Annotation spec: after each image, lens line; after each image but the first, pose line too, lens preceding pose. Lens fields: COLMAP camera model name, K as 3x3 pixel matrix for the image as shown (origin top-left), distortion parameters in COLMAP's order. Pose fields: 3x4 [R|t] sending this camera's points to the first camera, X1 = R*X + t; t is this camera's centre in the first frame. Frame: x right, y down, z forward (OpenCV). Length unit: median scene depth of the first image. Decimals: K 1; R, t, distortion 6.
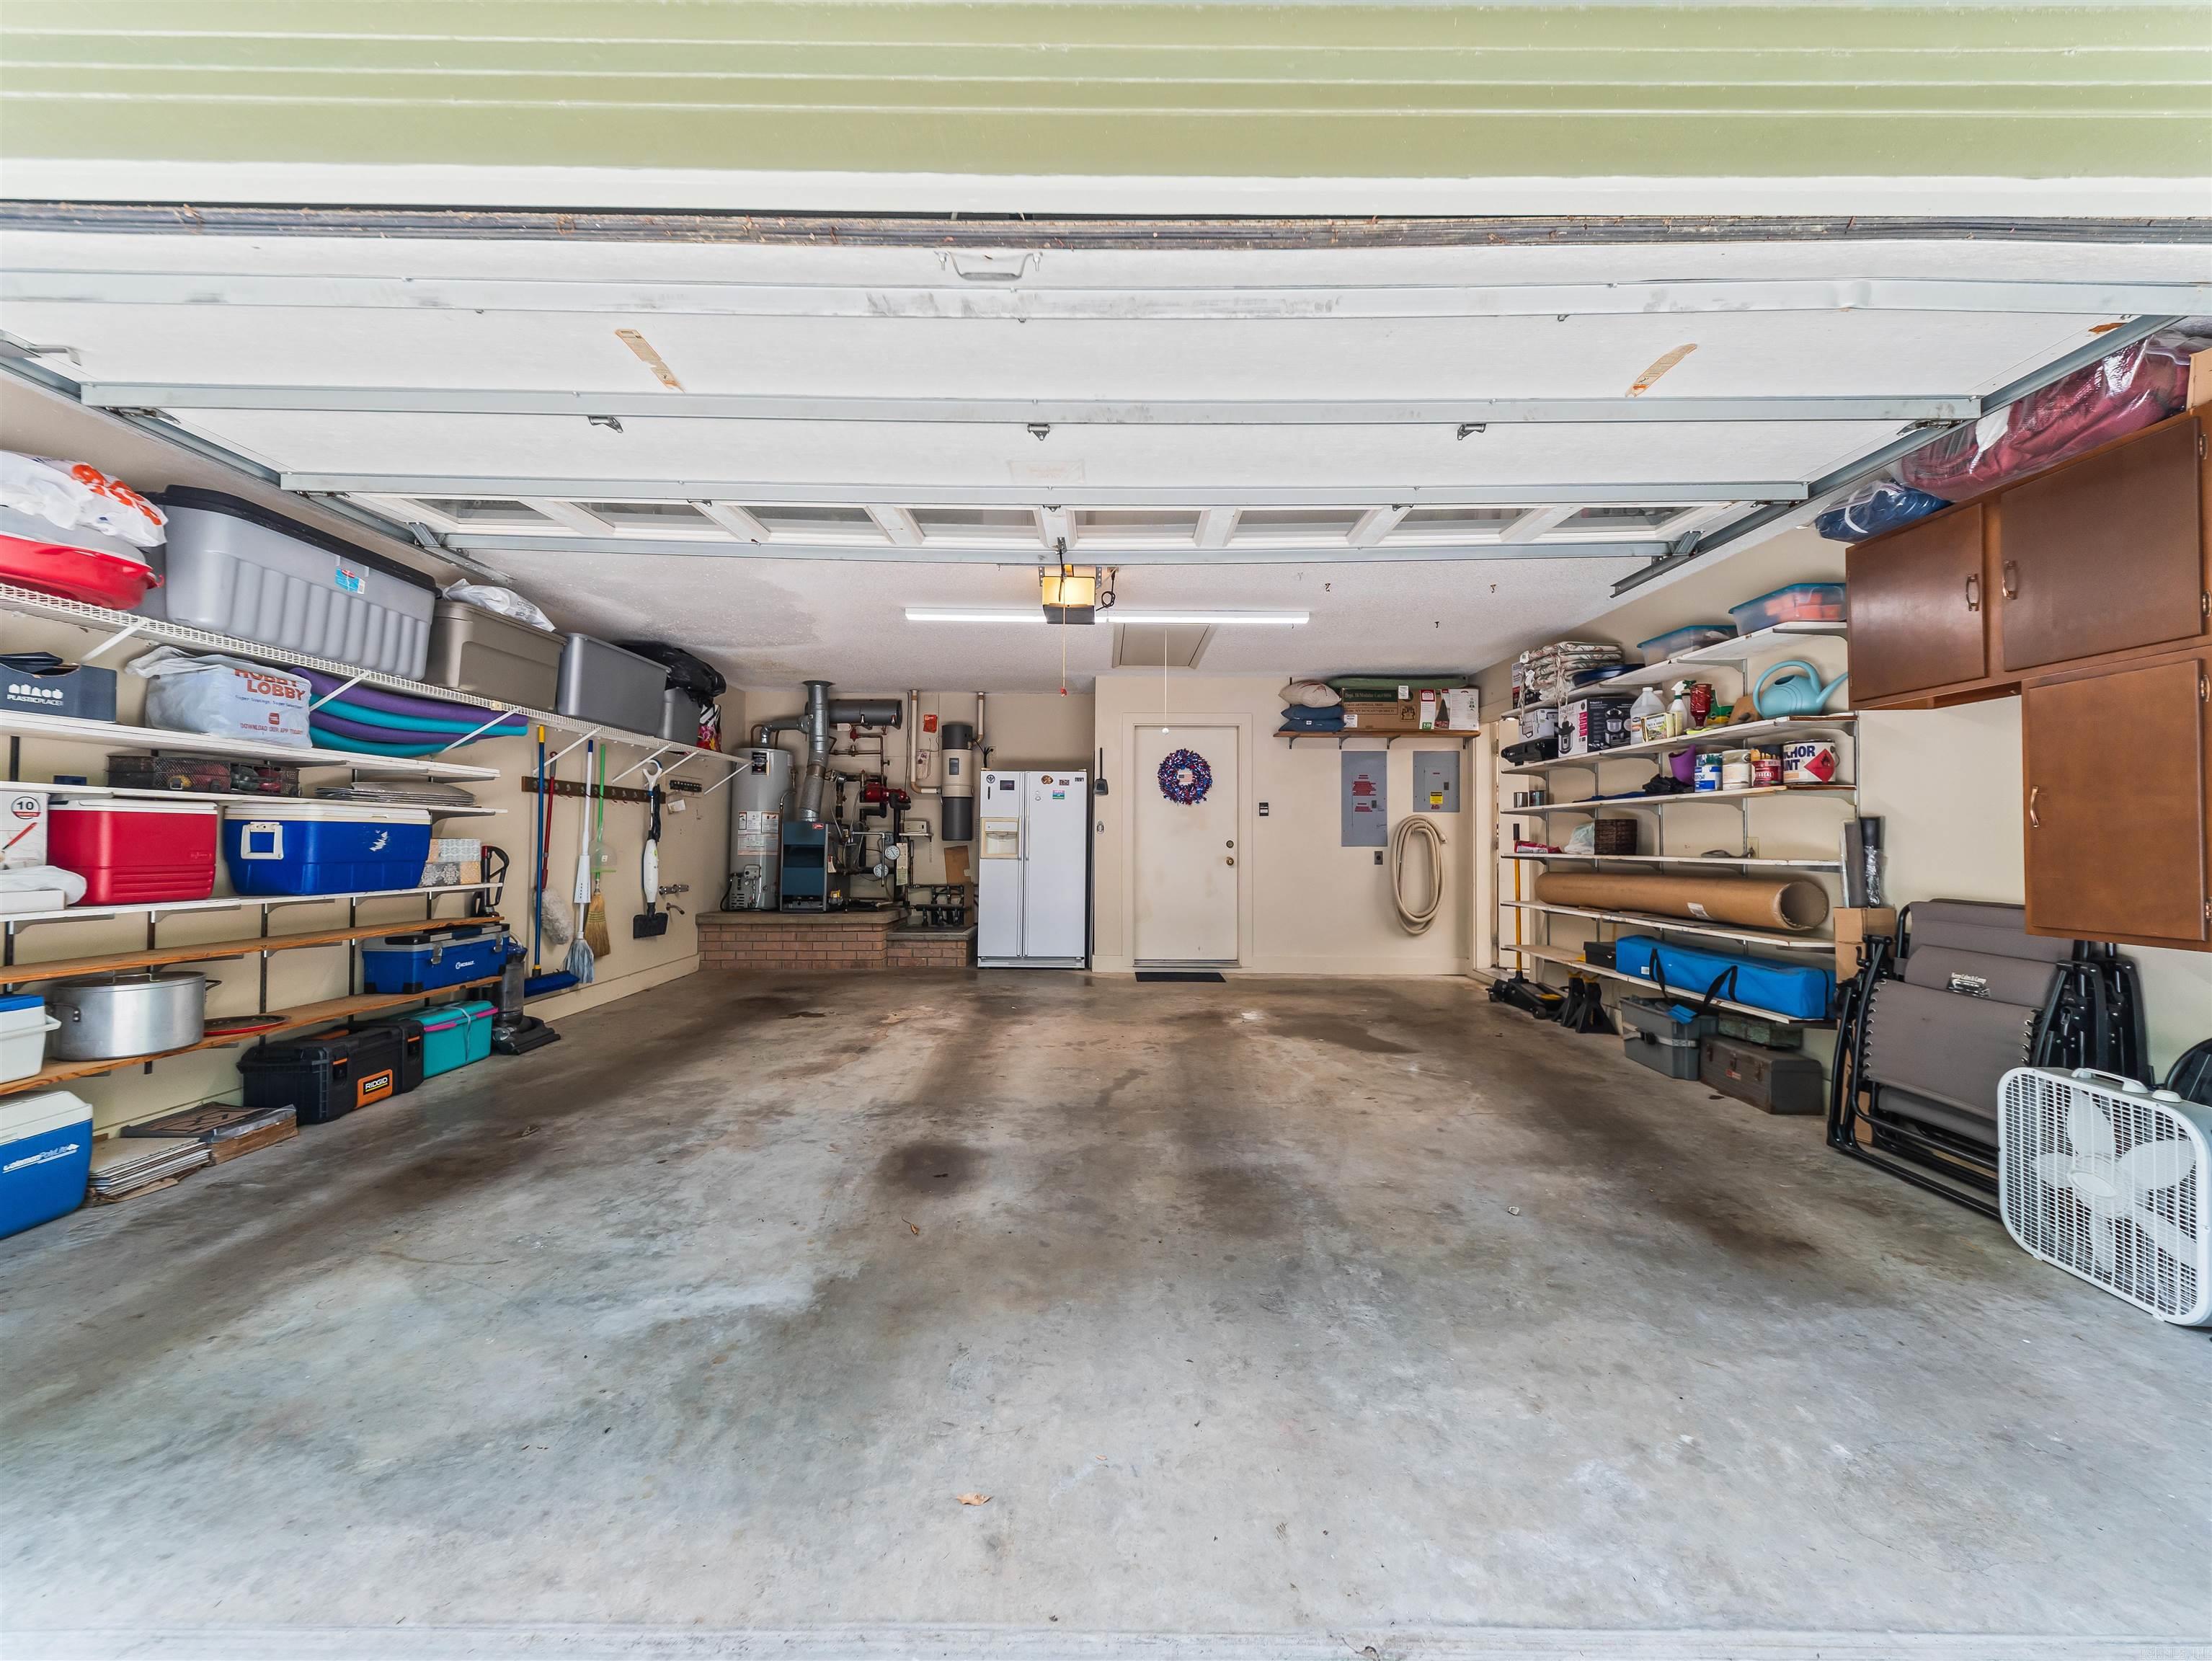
lens RADIAL K [[861.2, 0, 1107.1], [0, 861.2, 829.5], [0, 0, 1]] dist [0.031433, -0.010319]
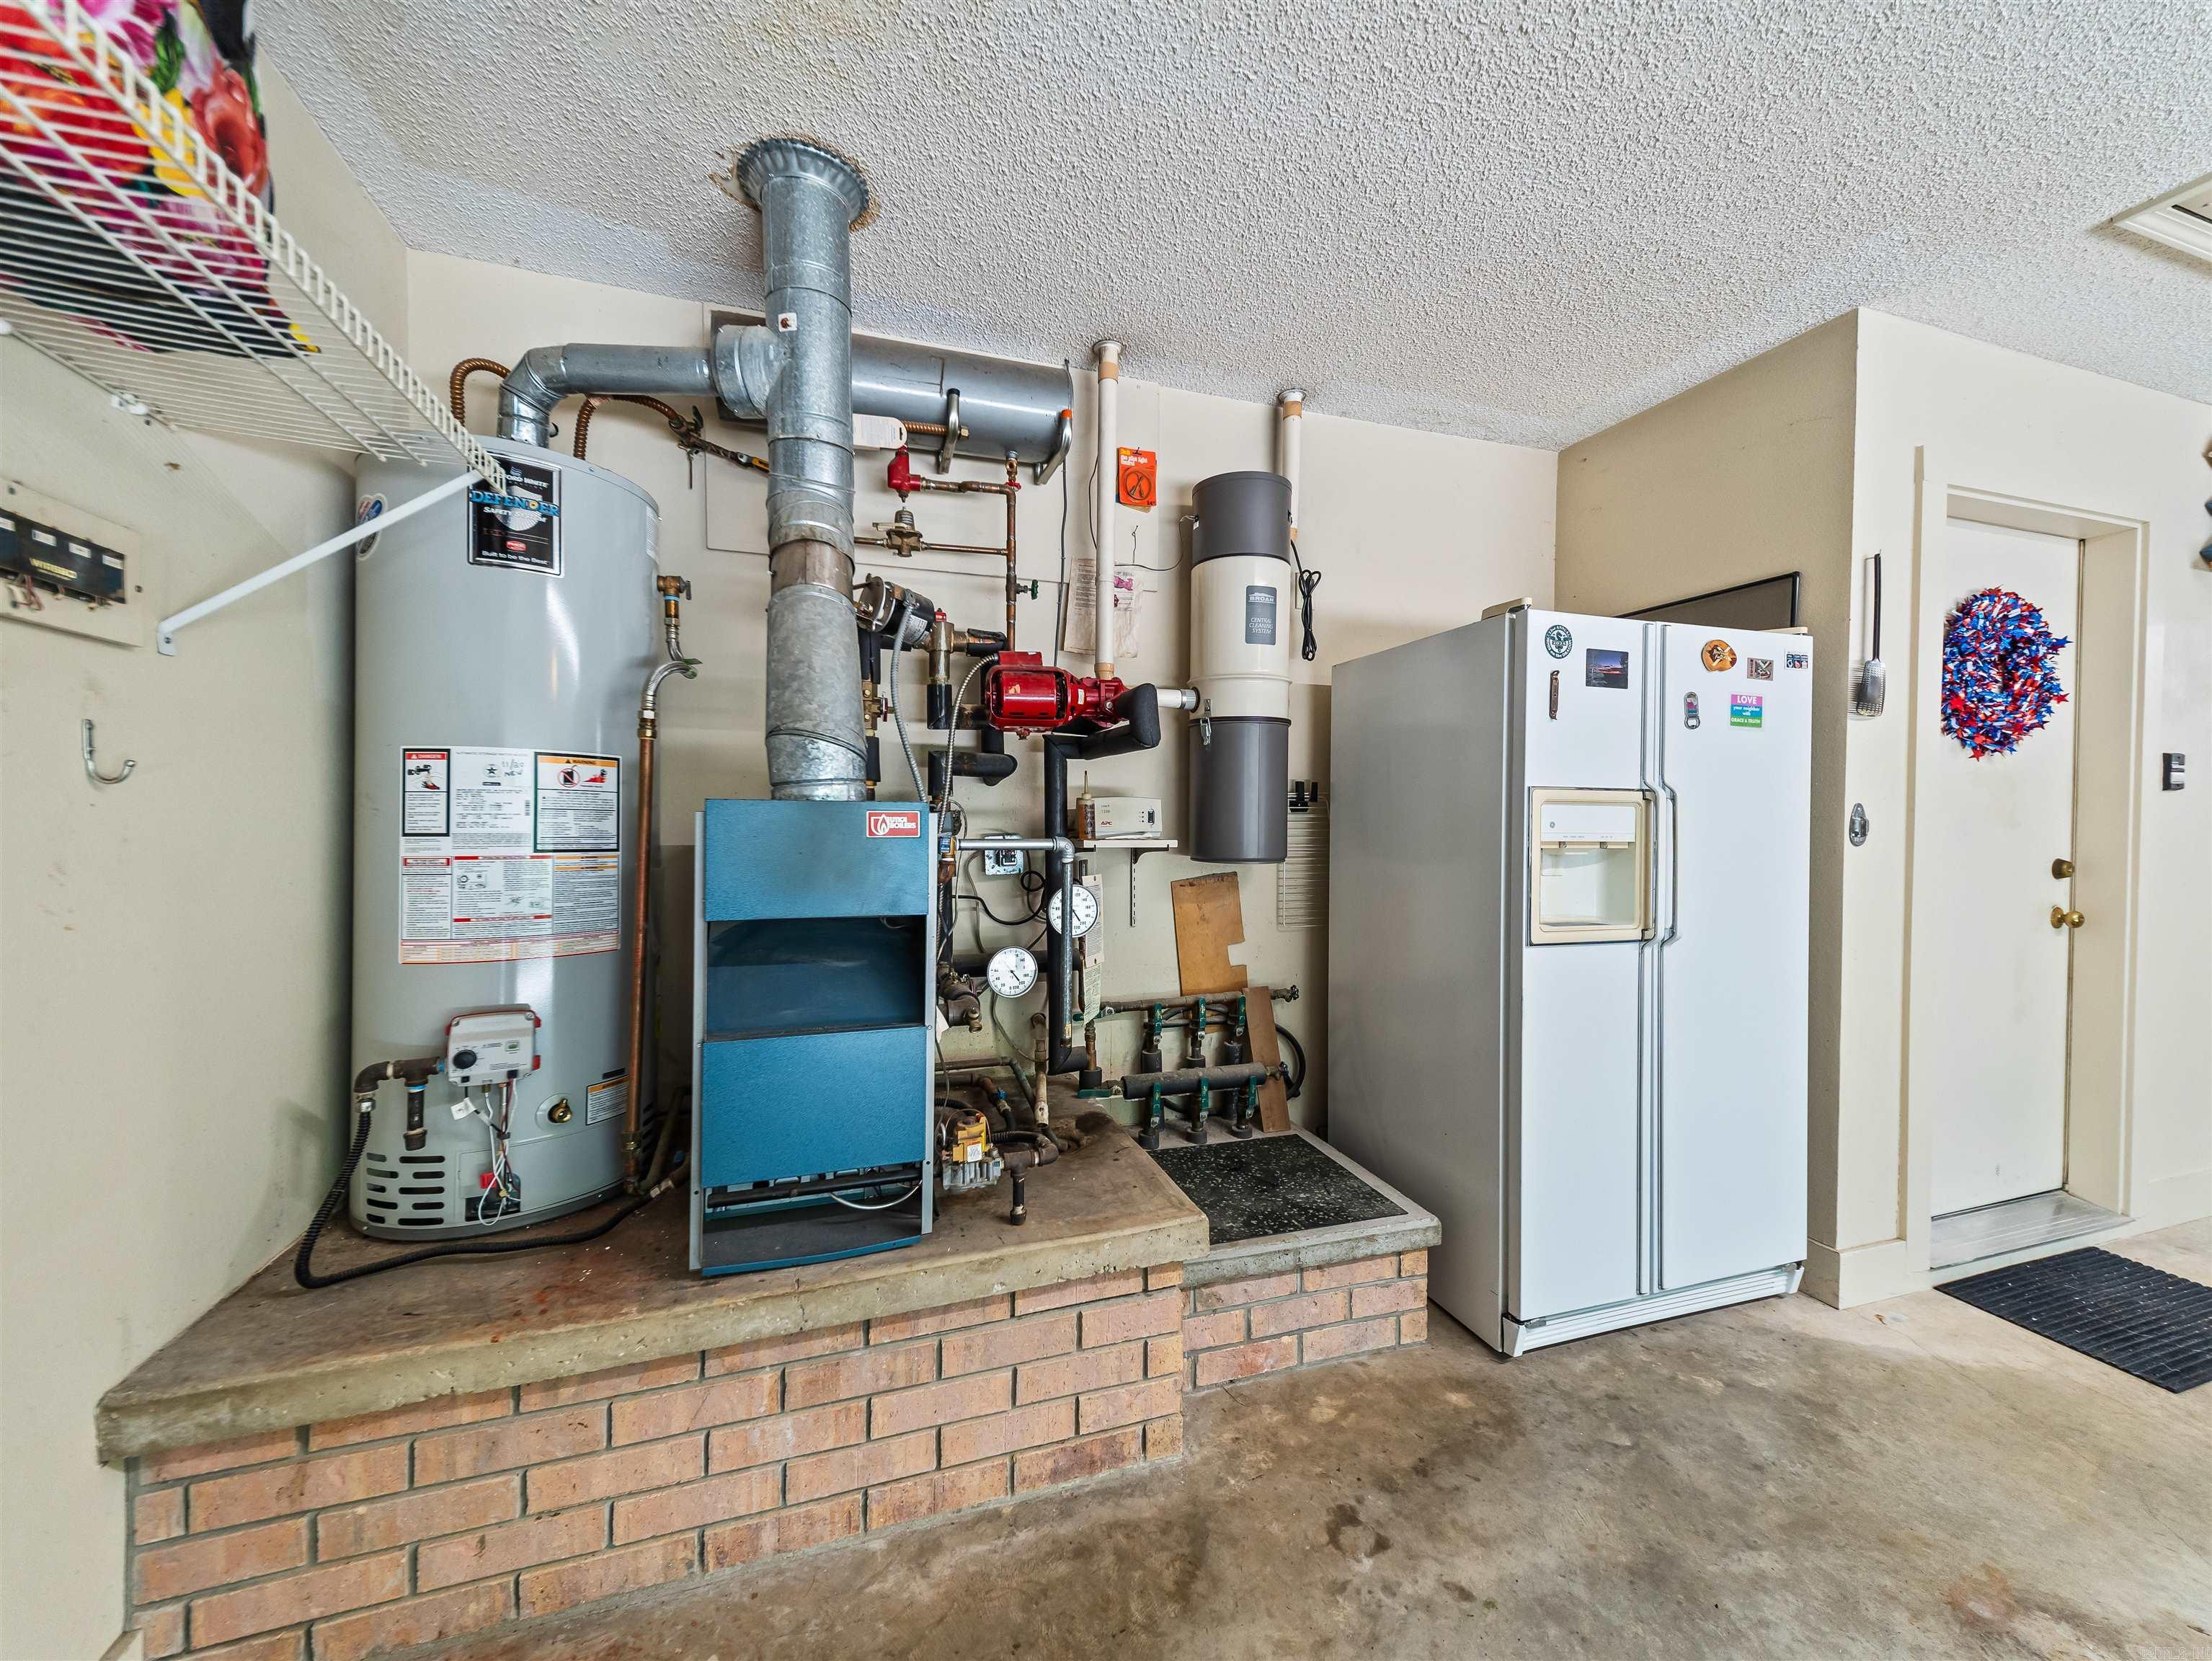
lens RADIAL K [[861.2, 0, 1107.3], [0, 861.2, 822.8], [0, 0, 1]] dist [0.031433, -0.010319]
pose [[0.948398, -0.003488, 0.317062, -0.343210], [-0.006454, 0.999520, 0.030302, -0.010345], [-0.317015, -0.030785, 0.947921, 0.773901]]
